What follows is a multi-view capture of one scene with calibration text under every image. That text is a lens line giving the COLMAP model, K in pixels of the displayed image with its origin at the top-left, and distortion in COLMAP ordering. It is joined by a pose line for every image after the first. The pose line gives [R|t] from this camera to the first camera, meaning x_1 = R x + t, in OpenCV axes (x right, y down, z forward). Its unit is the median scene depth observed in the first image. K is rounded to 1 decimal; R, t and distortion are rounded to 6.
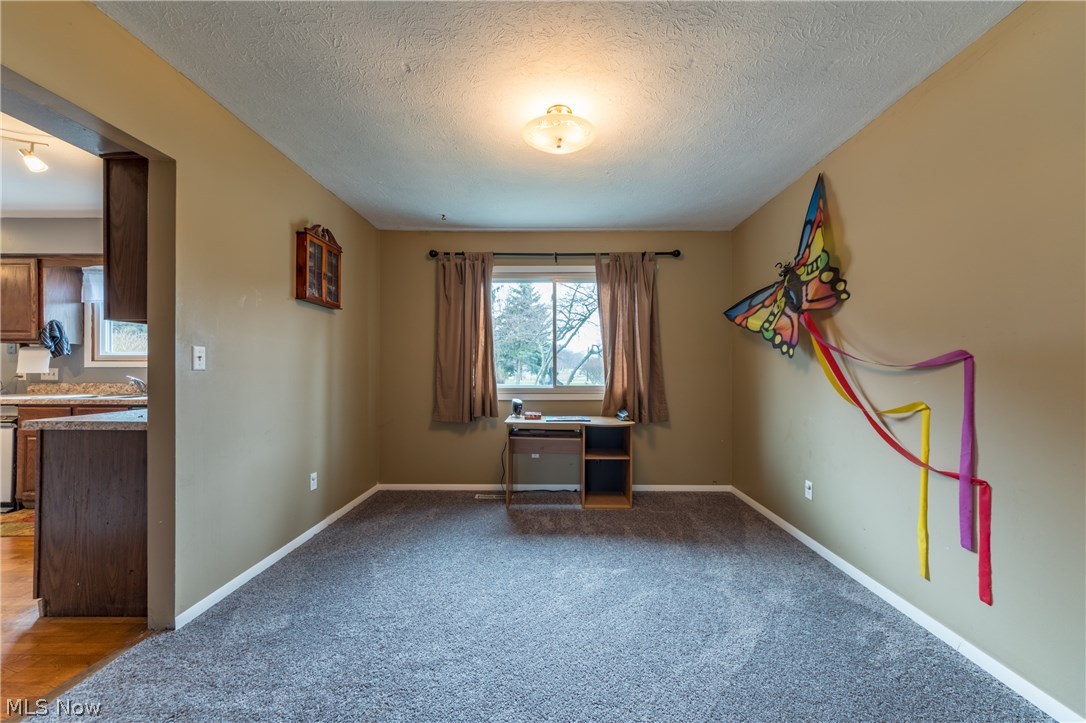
lens RADIAL K [[394.4, 0, 545.4], [0, 394.4, 362.6], [0, 0, 1]] dist [0.002396, 0.000038]
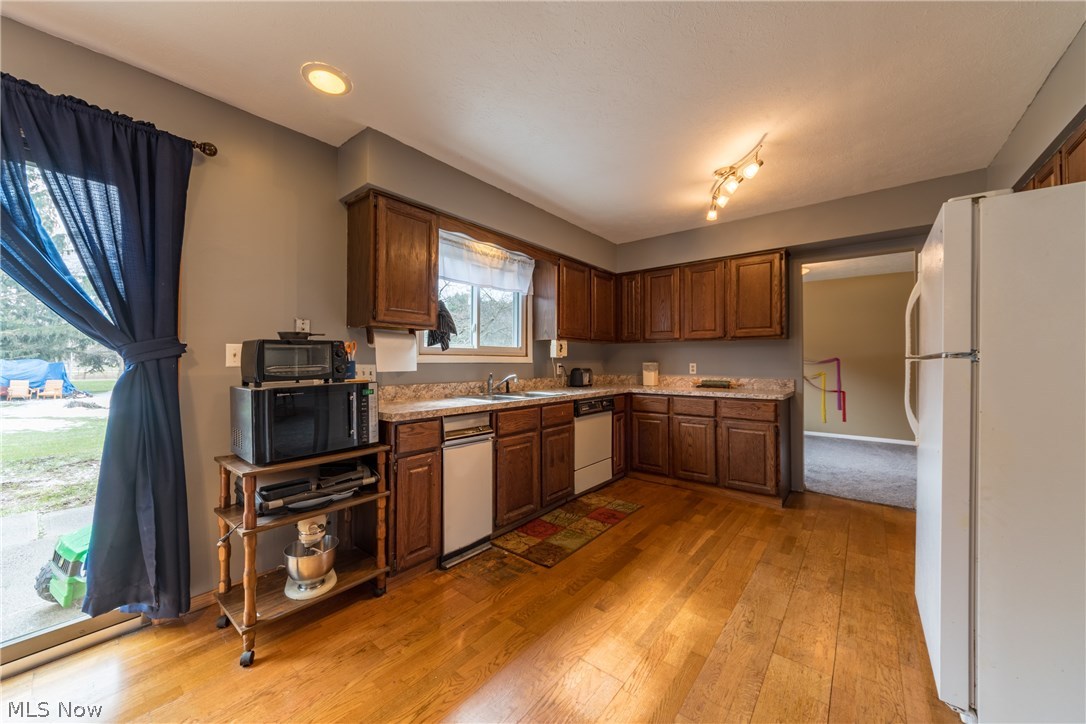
lens RADIAL K [[363.2, 0, 546.5], [0, 363.2, 359.3], [0, 0, 1]] dist [-0.000465, 0.000004]
pose [[0.657023, 0.005966, 0.753847, -3.370904], [-0.005511, 0.999980, -0.003111, 0.012076], [-0.753851, -0.002110, 0.657042, 0.816353]]
